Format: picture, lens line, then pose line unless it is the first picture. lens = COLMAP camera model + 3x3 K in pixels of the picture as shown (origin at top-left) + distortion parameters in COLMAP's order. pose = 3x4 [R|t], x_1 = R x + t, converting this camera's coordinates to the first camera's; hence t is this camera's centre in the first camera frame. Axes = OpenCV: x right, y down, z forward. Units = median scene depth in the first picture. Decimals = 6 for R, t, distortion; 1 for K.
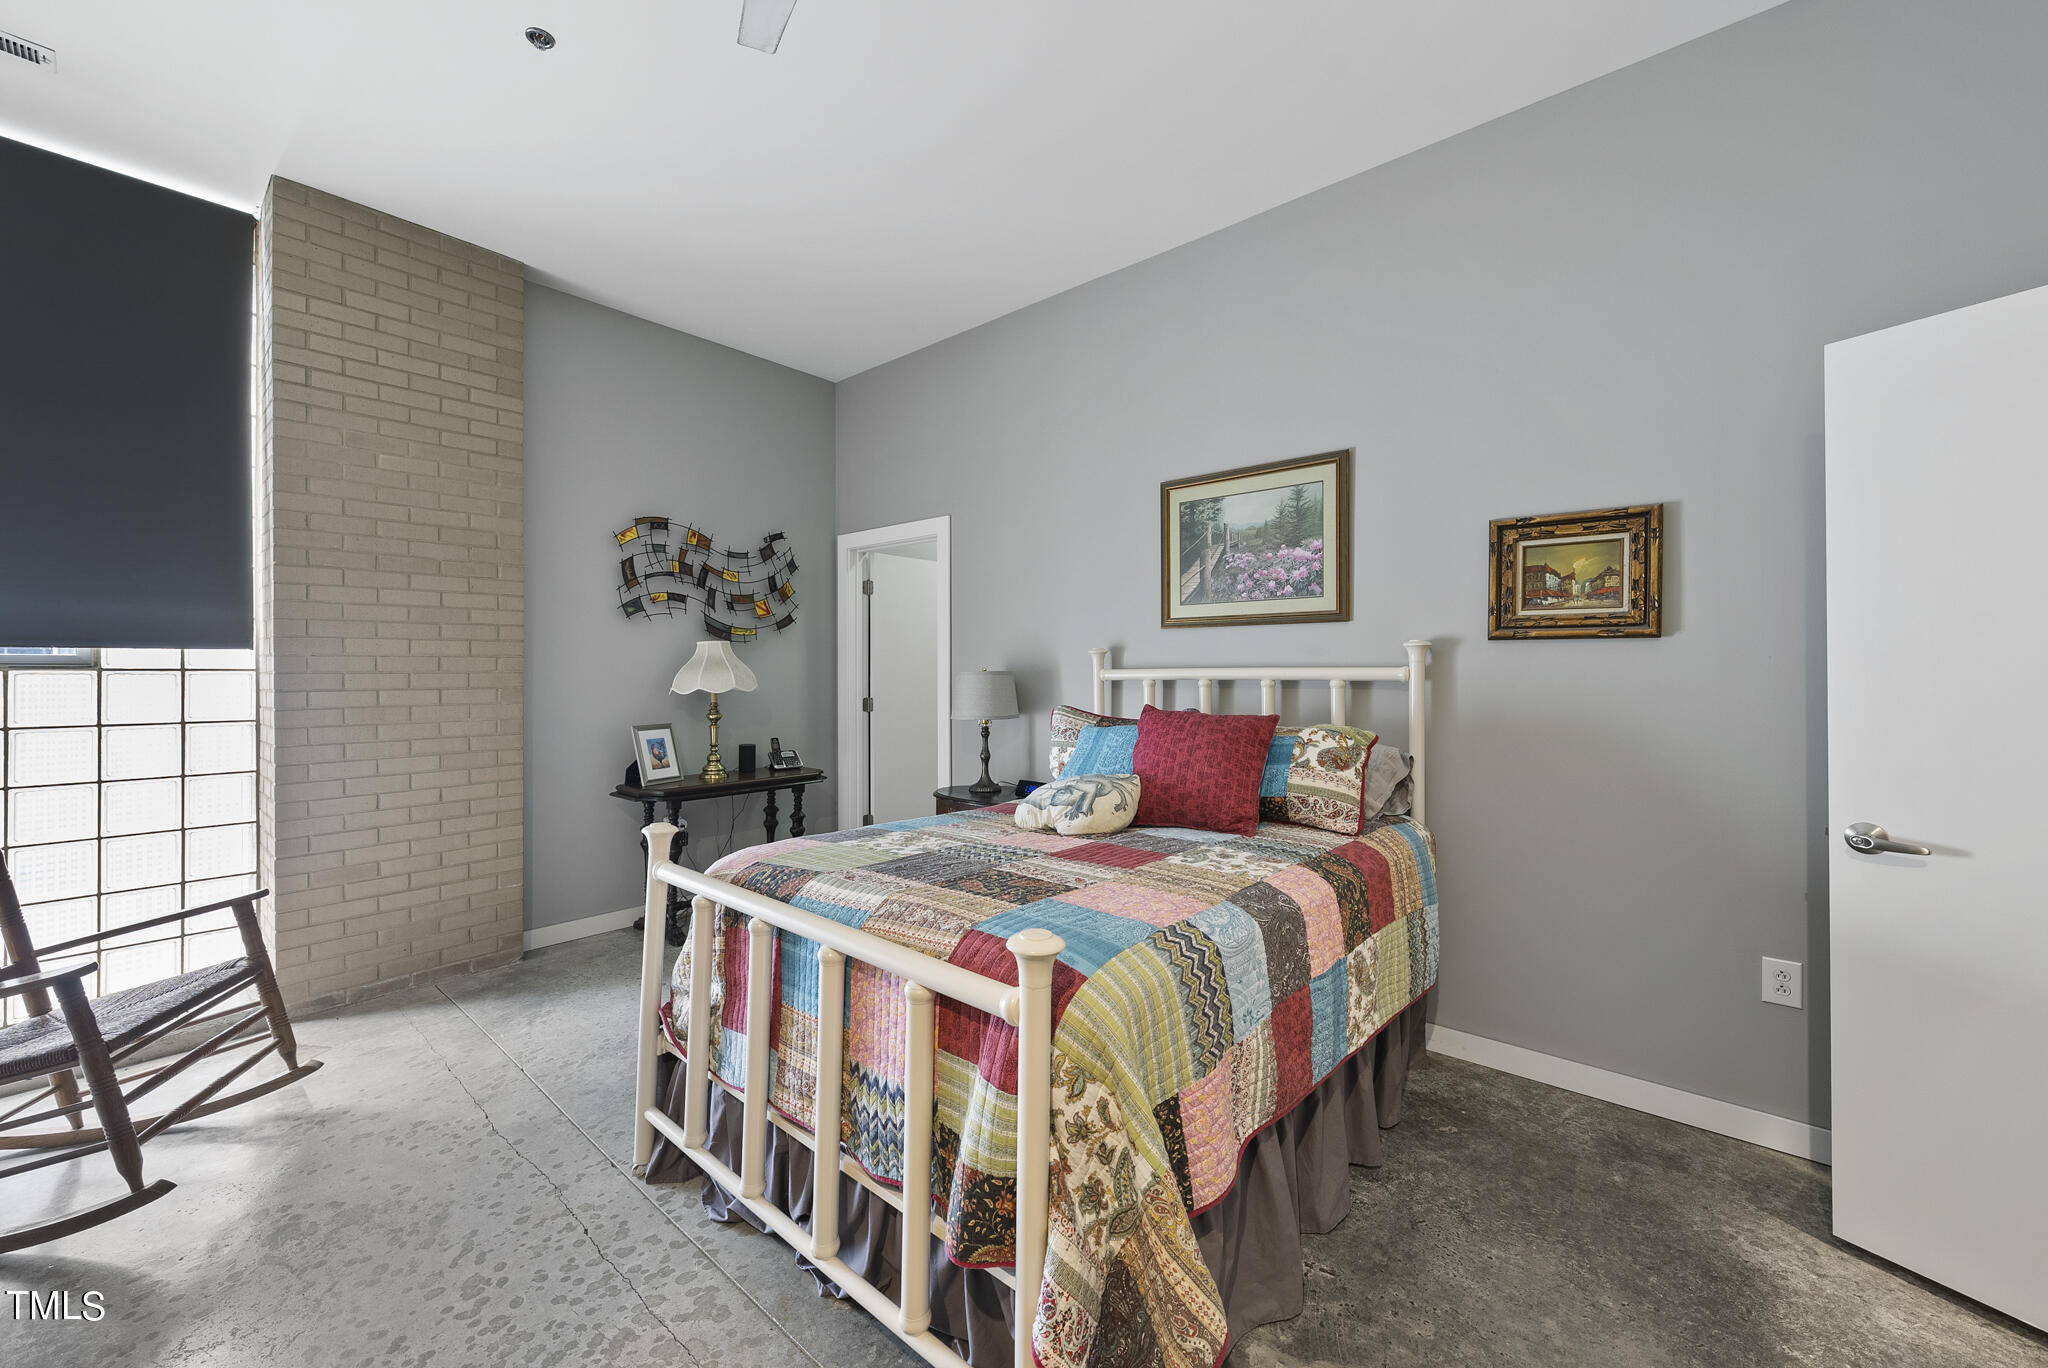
lens RADIAL K [[781.1, 0, 1015.2], [0, 781.1, 695.6], [0, 0, 1]] dist [-0.001281, -0.000103]
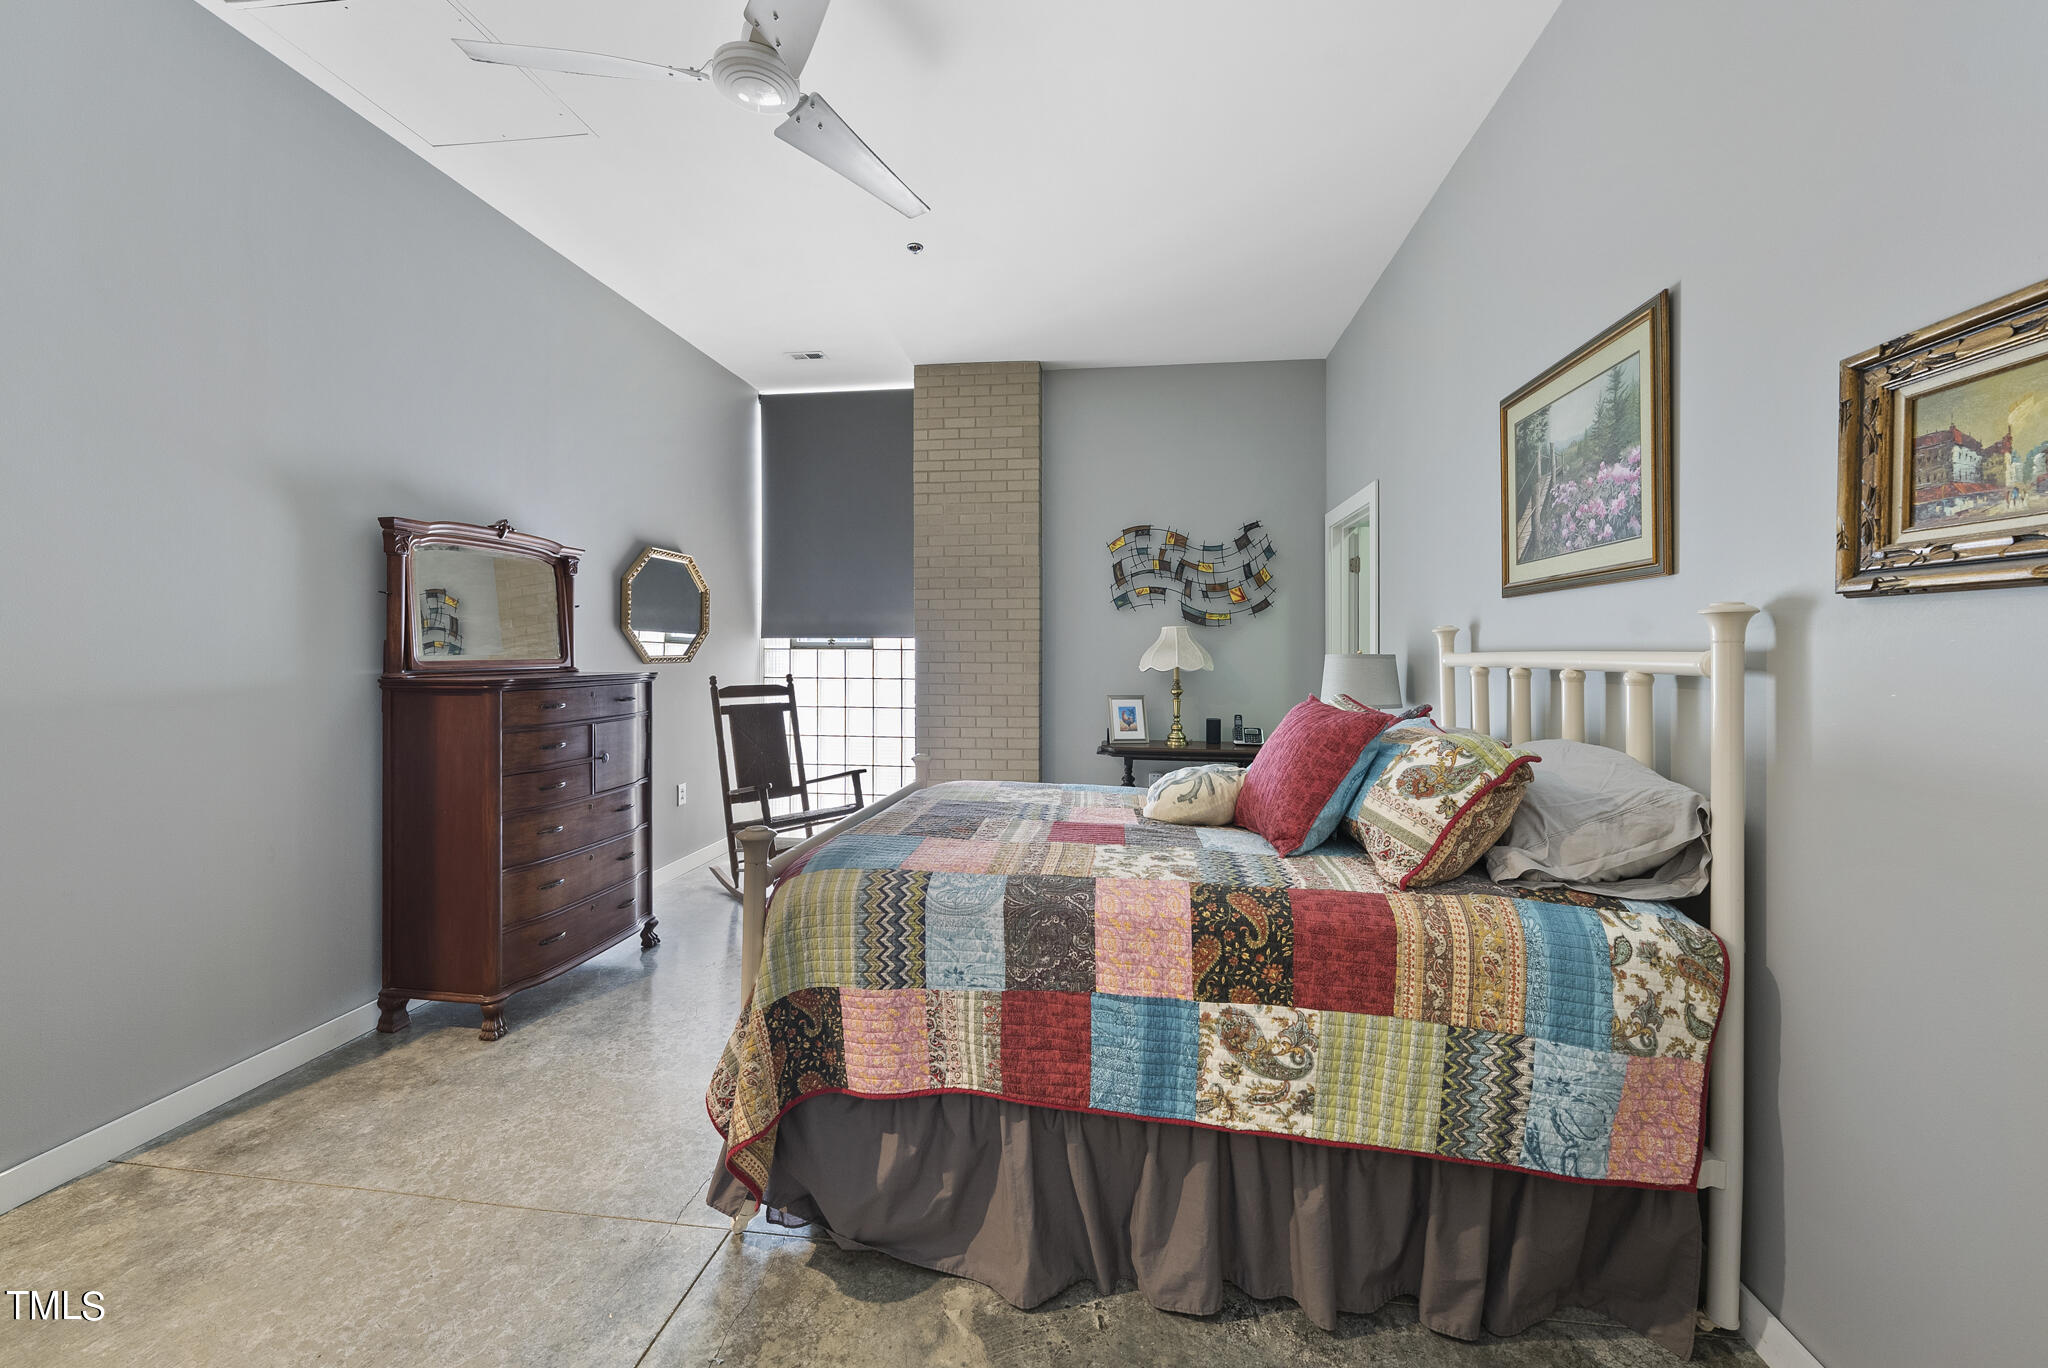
lens RADIAL K [[777.8, 0, 1028.2], [0, 777.8, 682.7], [0, 0, 1]] dist [-0.002828, 0.000405]
pose [[0.551828, 0.038306, -0.833077, 0.563785], [-0.031961, 0.999182, 0.024773, -0.009697], [0.833345, 0.012955, 0.552601, 0.223435]]
